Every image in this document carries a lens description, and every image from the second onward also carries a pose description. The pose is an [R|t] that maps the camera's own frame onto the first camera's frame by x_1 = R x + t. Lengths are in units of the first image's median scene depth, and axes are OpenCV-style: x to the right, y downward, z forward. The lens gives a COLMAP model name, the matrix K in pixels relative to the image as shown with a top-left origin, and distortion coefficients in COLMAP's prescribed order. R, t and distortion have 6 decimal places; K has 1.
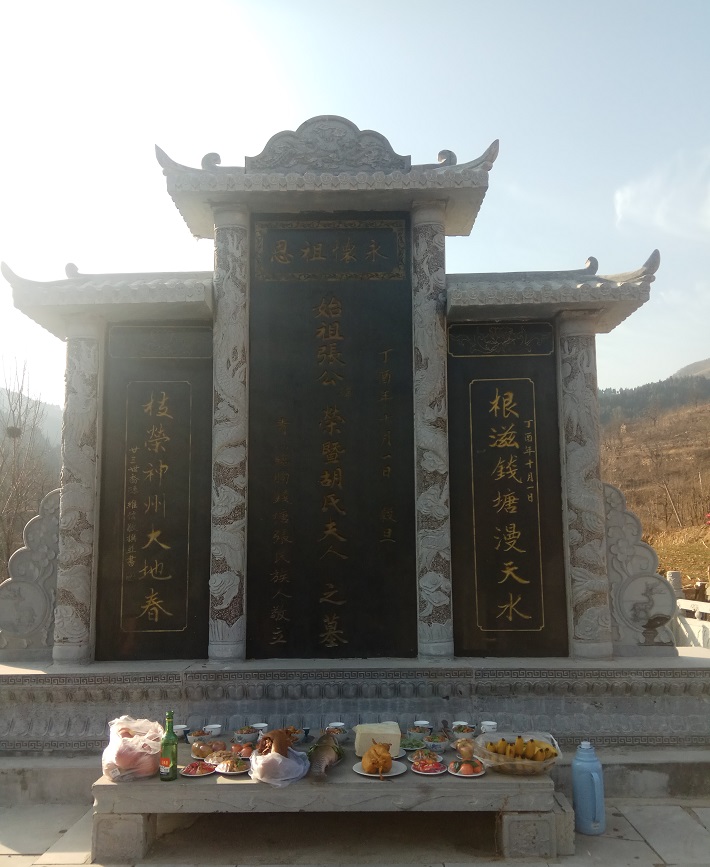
lens RADIAL K [[910.6, 0, 353.7], [0, 910.6, 469.7], [0, 0, 1]] dist [0.185157, -0.450517]
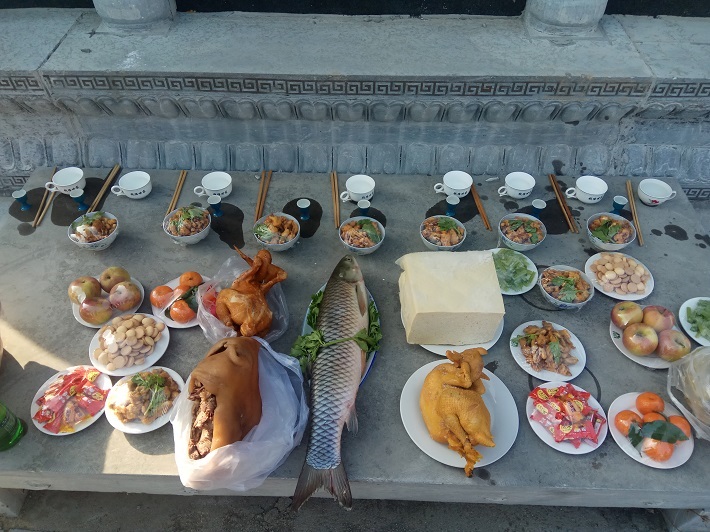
lens RADIAL K [[554.0, 0, 355.0], [0, 554.0, 266.0], [0, 0, 1]] dist [0.035000, -0.007240]
pose [[0.999958, 0.008970, 0.001675, -0.019401], [-0.006738, 0.602071, 0.798414, 0.043745], [0.006153, -0.798392, 0.602106, 0.686628]]
